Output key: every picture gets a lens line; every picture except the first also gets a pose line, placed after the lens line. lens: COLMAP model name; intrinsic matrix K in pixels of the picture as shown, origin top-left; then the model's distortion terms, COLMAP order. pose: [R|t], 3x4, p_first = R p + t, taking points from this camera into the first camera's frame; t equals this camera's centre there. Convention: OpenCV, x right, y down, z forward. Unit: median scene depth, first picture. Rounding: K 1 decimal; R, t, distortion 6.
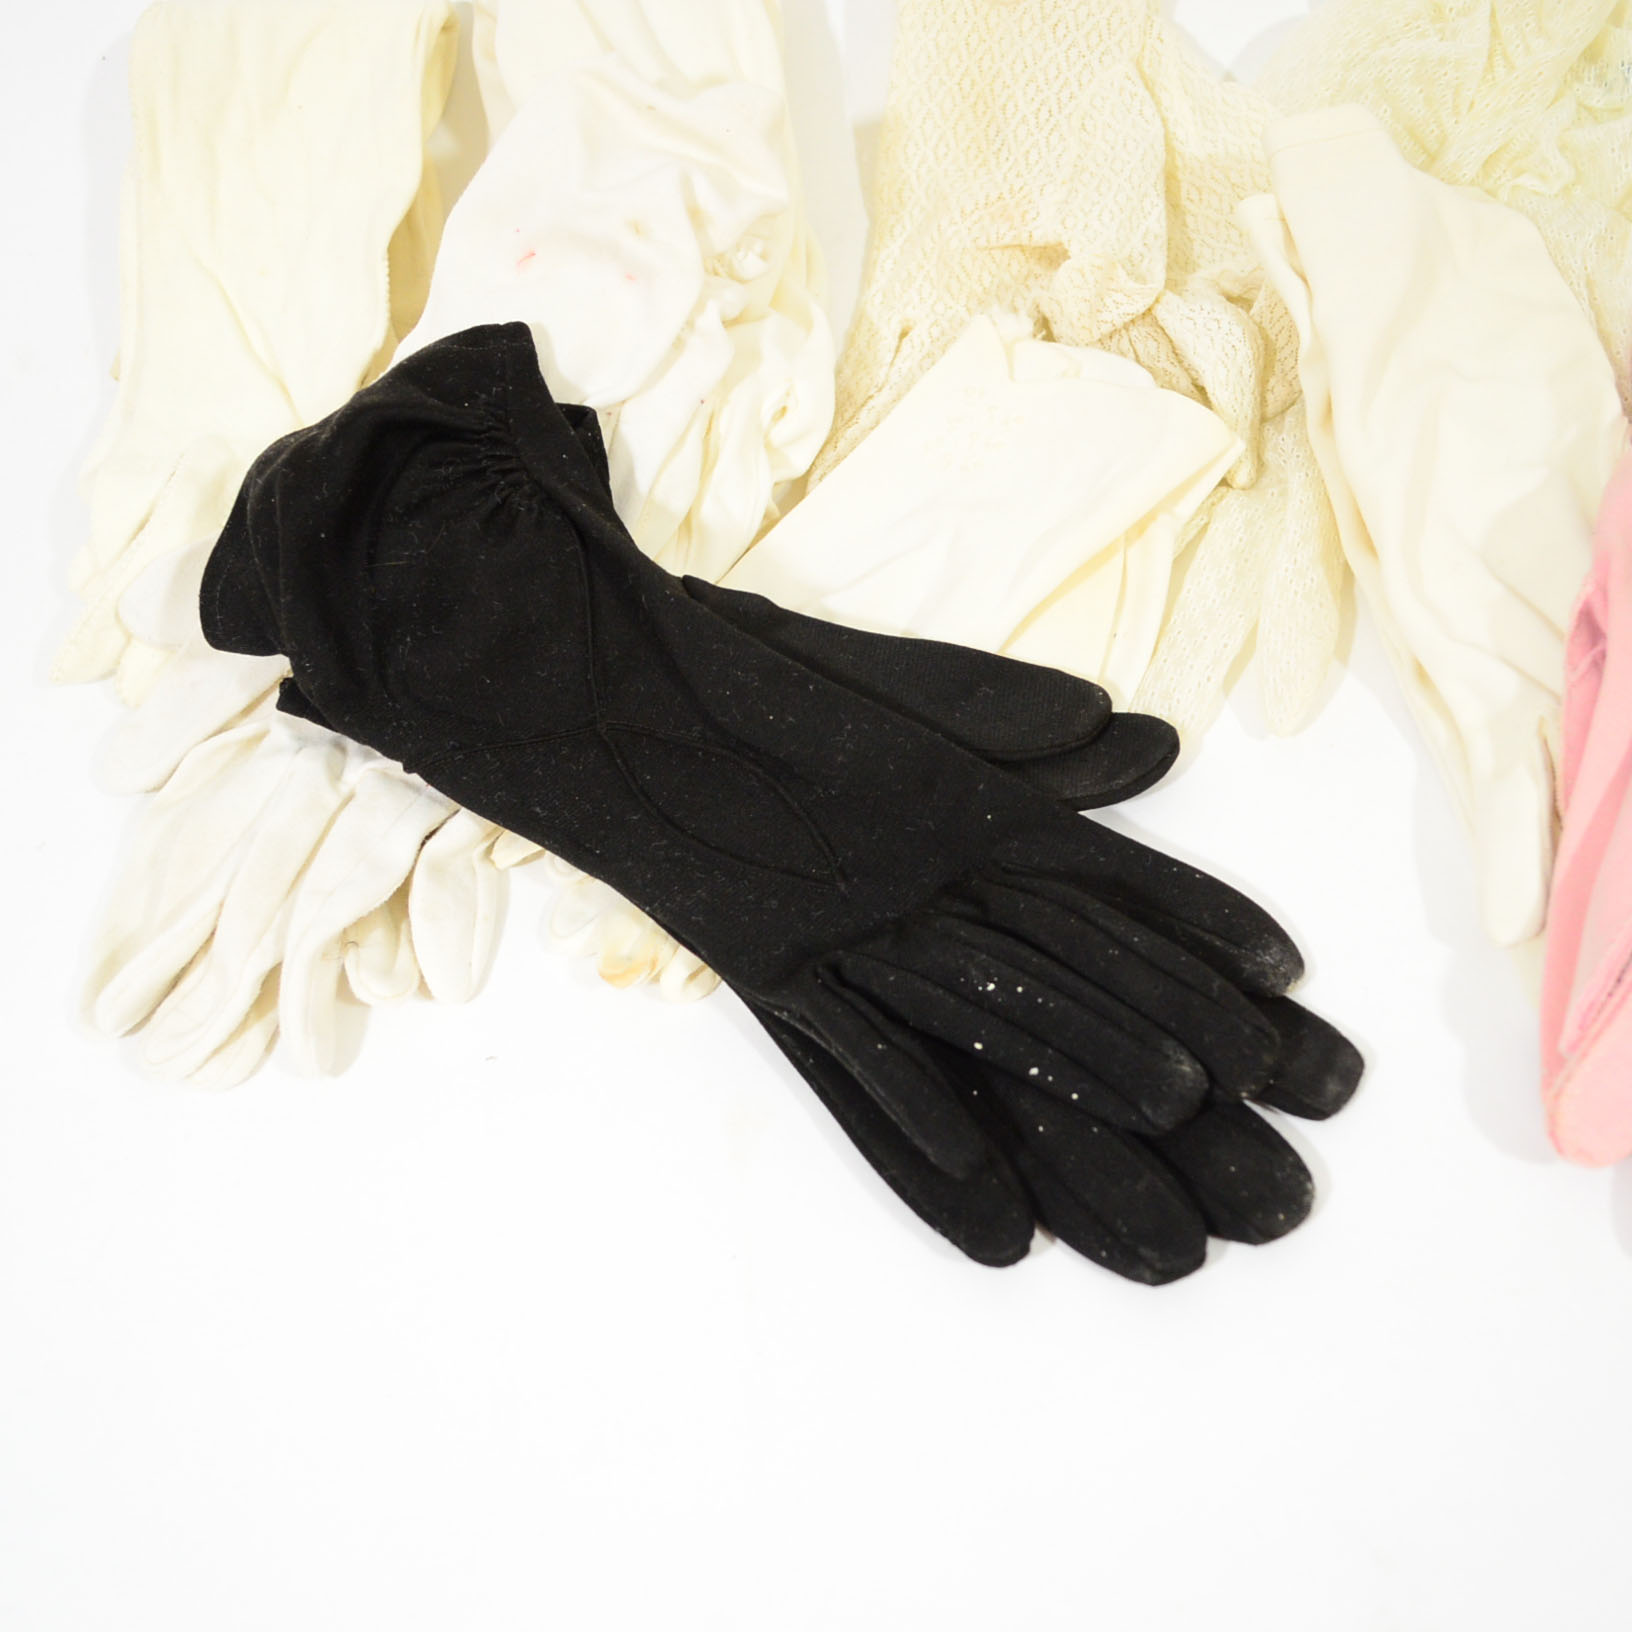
lens RADIAL K [[2001.8, 0, 827.9], [0, 2001.8, 816.9], [0, 0, 1]] dist [-0.002224, 0.000000]
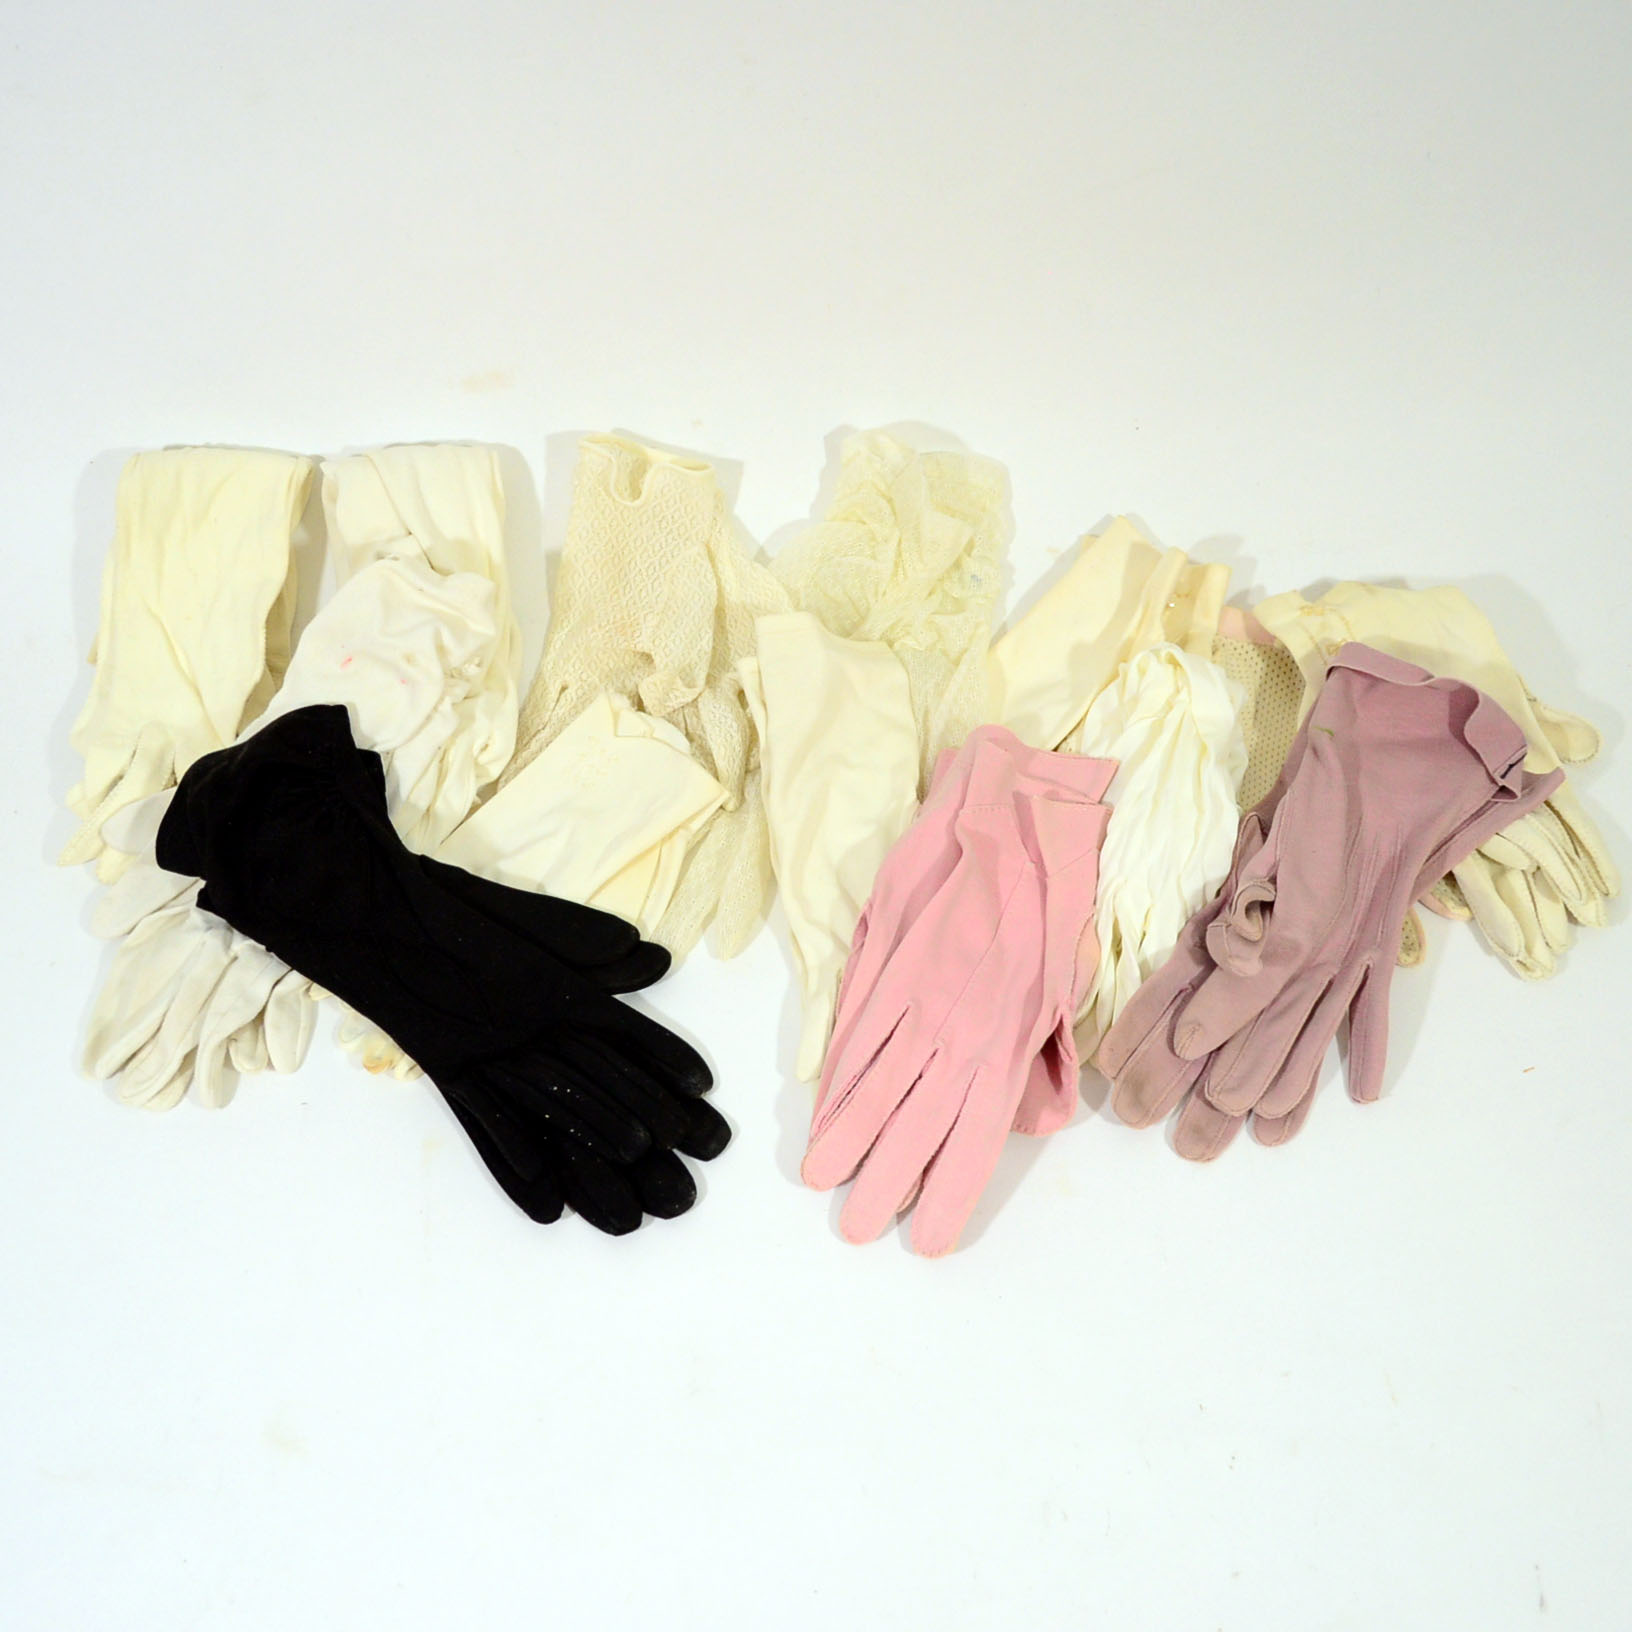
lens RADIAL K [[2001.8, 0, 822.6], [0, 2001.8, 825.1], [0, 0, 1]] dist [-0.002224, 0.000000]
pose [[0.992388, 0.065049, 0.104570, 0.102838], [-0.069271, 0.996902, 0.037258, -0.237953], [-0.101823, -0.044218, 0.993819, -0.901746]]
